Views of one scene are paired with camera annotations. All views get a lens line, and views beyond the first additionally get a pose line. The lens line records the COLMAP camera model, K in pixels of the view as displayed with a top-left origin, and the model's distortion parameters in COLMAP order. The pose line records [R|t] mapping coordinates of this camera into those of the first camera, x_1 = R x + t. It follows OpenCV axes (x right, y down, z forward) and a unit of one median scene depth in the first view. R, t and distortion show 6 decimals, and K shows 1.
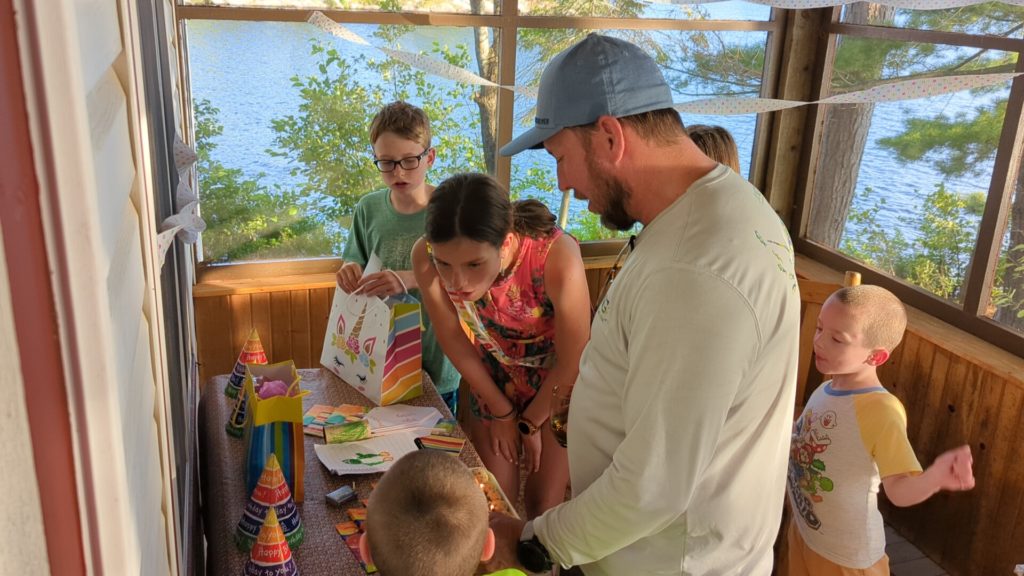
lens RADIAL K [[893.0, 0, 512.0], [0, 893.0, 287.0], [0, 0, 1]] dist [-0.003727, -0.001452]
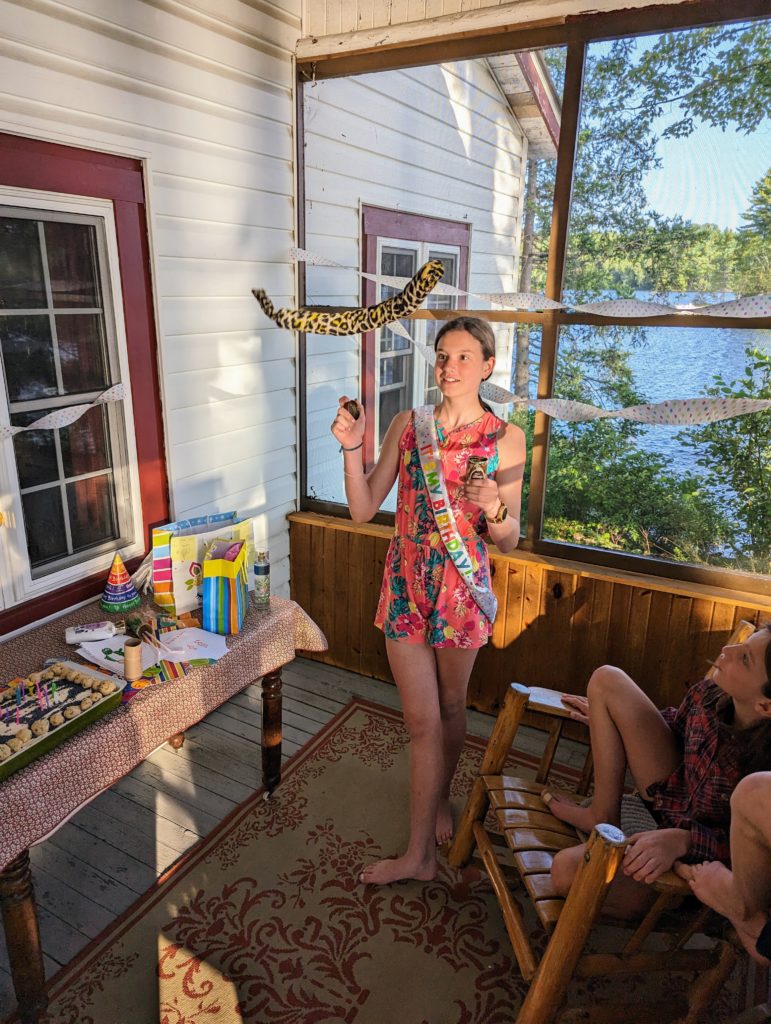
lens RADIAL K [[728.3, 0, 388.0], [0, 728.3, 510.2], [0, 0, 1]] dist [0.061158, -0.045859]
pose [[0.664555, 0.190583, -0.722526, 0.169999], [-0.223332, 0.973389, 0.051342, -0.031688], [0.713084, 0.127244, 0.689434, 0.103960]]
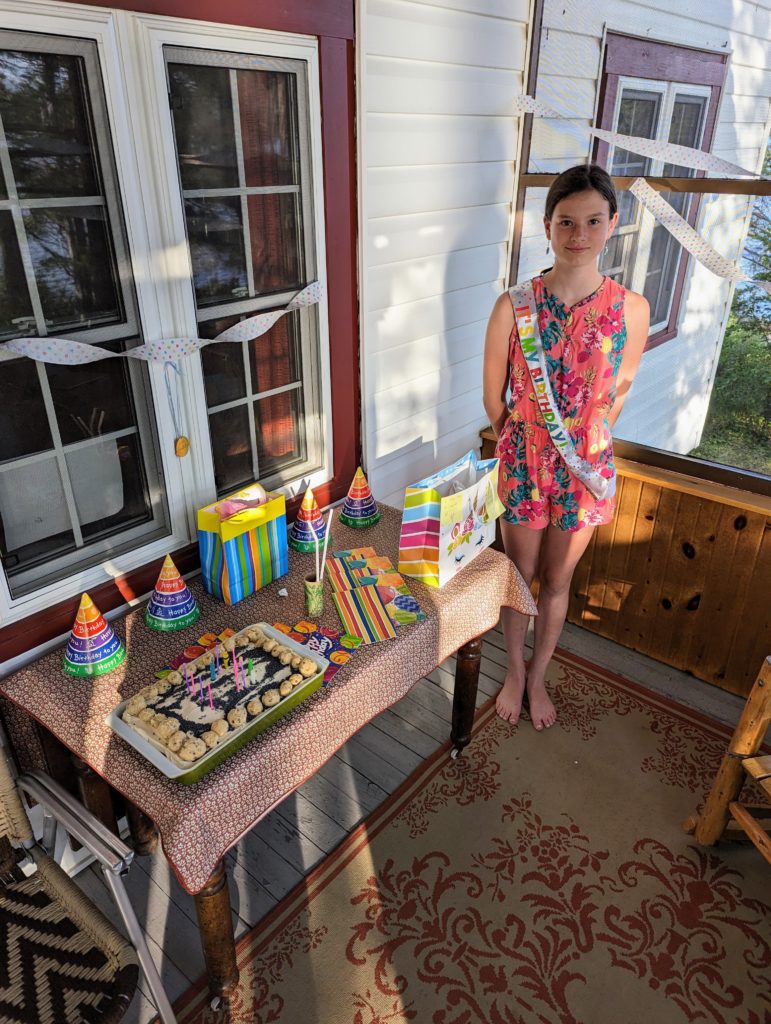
lens RADIAL K [[728.3, 0, 391.4], [0, 728.3, 507.6], [0, 0, 1]] dist [0.061158, -0.045859]
pose [[0.505355, 0.355080, -0.786470, 0.121347], [-0.255250, 0.932139, 0.256834, -0.038734], [0.824296, 0.070954, 0.561695, 0.111055]]
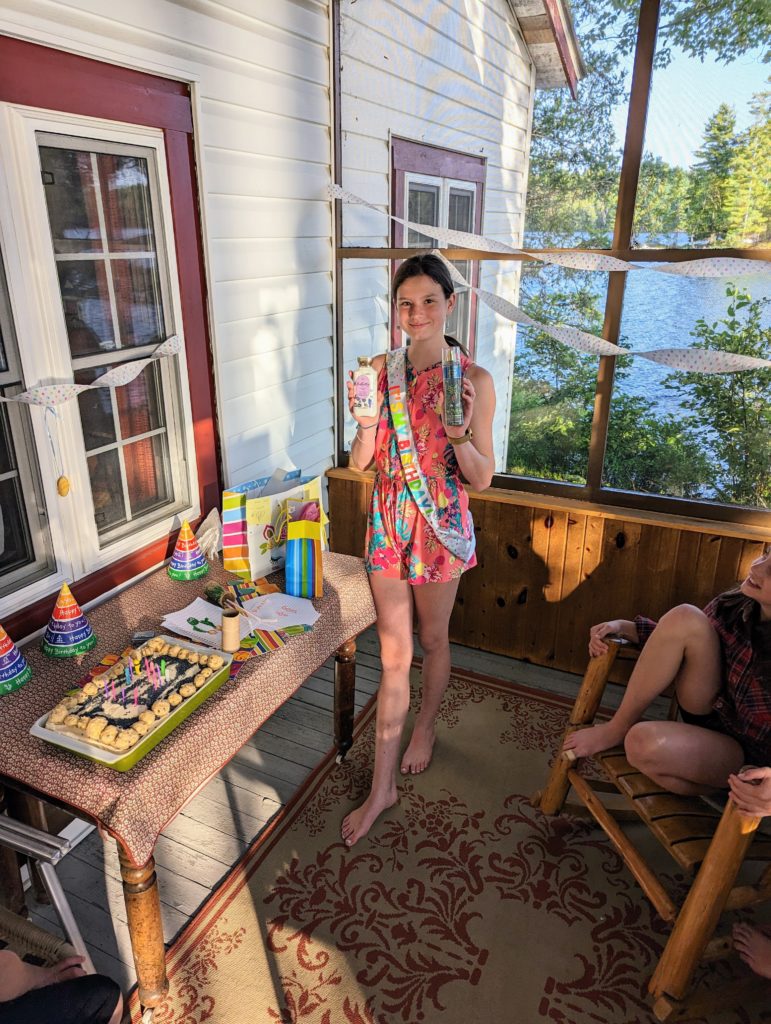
lens RADIAL K [[728.3, 0, 388.6], [0, 728.3, 509.0], [0, 0, 1]] dist [0.061158, -0.045859]
pose [[0.710416, 0.213974, -0.670466, 0.138072], [-0.195817, 0.975140, 0.103723, -0.024880], [0.675992, 0.057602, 0.734655, 0.086336]]
